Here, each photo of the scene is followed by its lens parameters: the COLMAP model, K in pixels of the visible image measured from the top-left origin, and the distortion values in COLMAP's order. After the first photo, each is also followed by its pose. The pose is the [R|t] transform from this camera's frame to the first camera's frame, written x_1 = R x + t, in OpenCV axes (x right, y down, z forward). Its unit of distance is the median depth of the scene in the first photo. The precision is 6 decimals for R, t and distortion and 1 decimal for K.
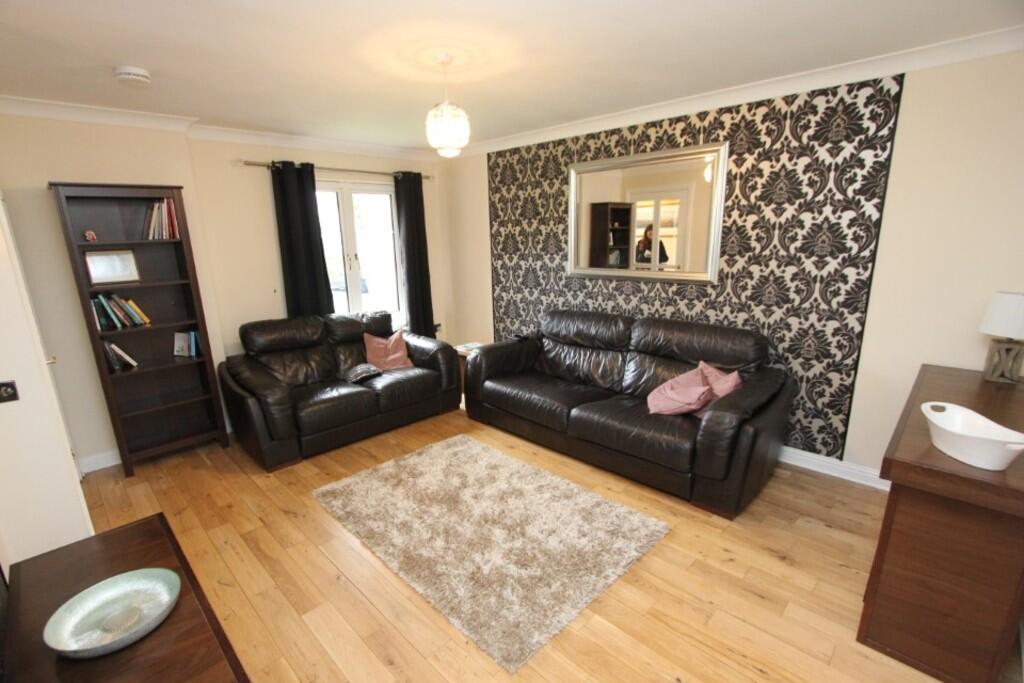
lens RADIAL K [[471.3, 0, 500.2], [0, 471.3, 359.8], [0, 0, 1]] dist [-0.021477, 0.002382]
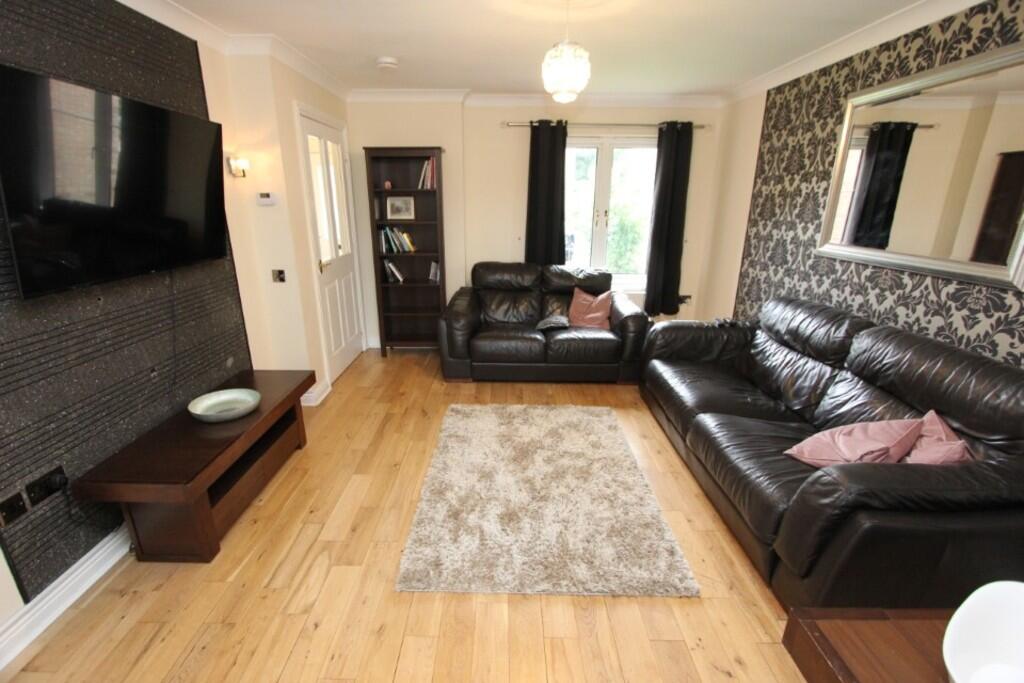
lens RADIAL K [[471.3, 0, 500.2], [0, 471.3, 359.8], [0, 0, 1]] dist [-0.021477, 0.002382]
pose [[0.701503, 0.255242, -0.665391, 0.359268], [-0.204883, 0.966478, 0.154736, -0.033425], [0.682581, 0.027779, 0.730282, 0.154721]]
